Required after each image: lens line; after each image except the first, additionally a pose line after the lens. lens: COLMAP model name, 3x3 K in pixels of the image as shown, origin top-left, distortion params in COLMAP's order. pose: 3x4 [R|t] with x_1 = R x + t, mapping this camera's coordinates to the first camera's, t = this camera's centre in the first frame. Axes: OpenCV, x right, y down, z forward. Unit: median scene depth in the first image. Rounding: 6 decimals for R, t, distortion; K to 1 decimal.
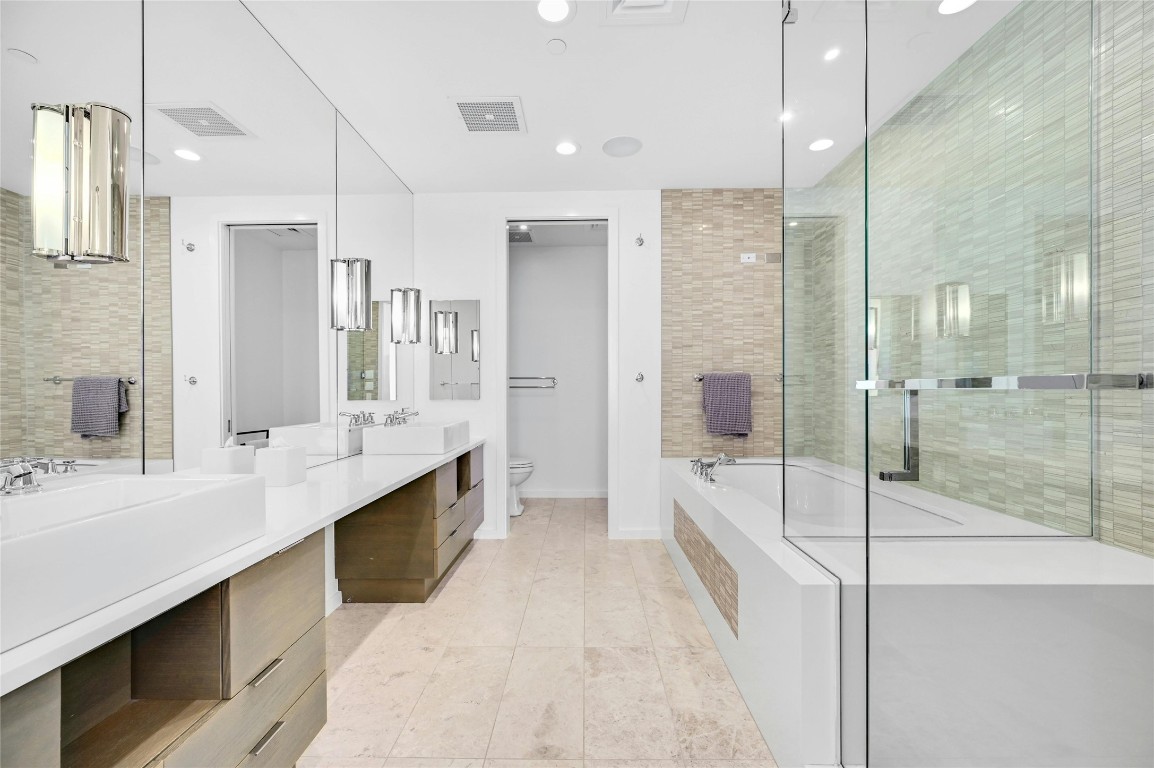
lens RADIAL K [[465.8, 0, 579.7], [0, 465.8, 387.9], [0, 0, 1]] dist [-0.000636, 0.000152]
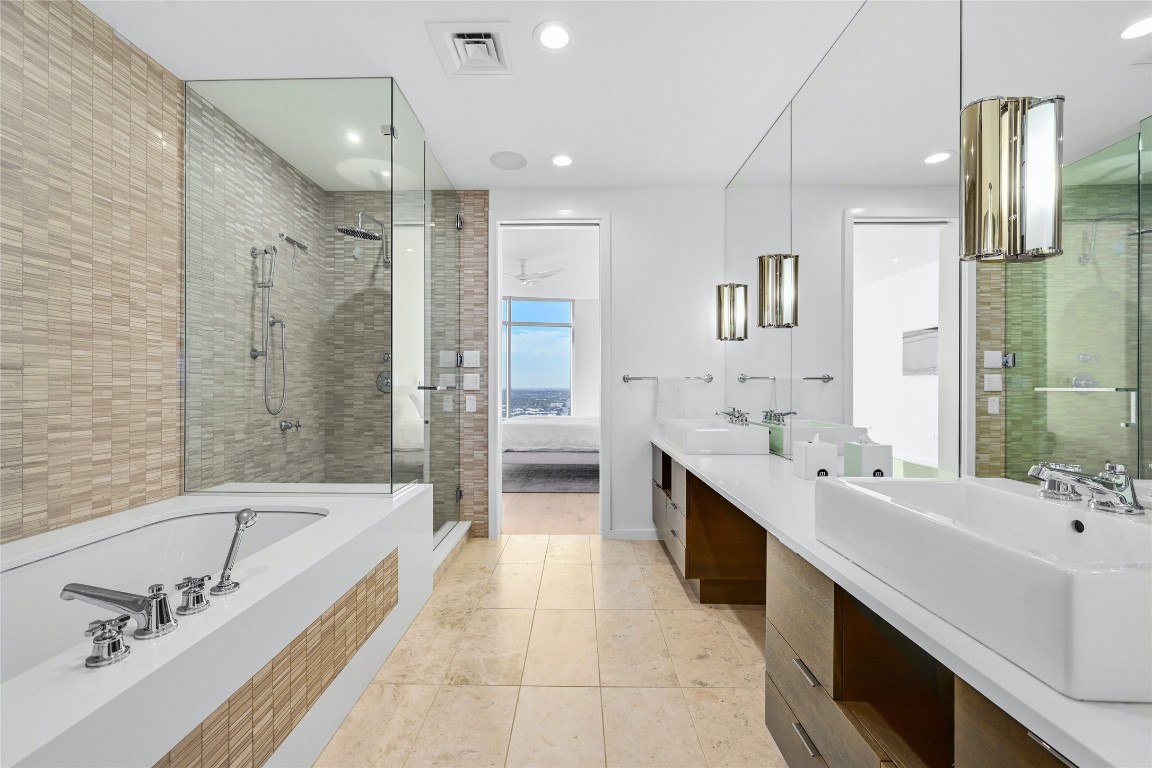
lens RADIAL K [[465.0, 0, 572.5], [0, 465.0, 384.2], [0, 0, 1]] dist [-0.000636, 0.000152]
pose [[-0.999936, 0.011042, 0.002545, -0.100319], [0.011025, 0.999916, -0.006755, 0.003439], [-0.002619, -0.006727, -0.999974, 1.962239]]
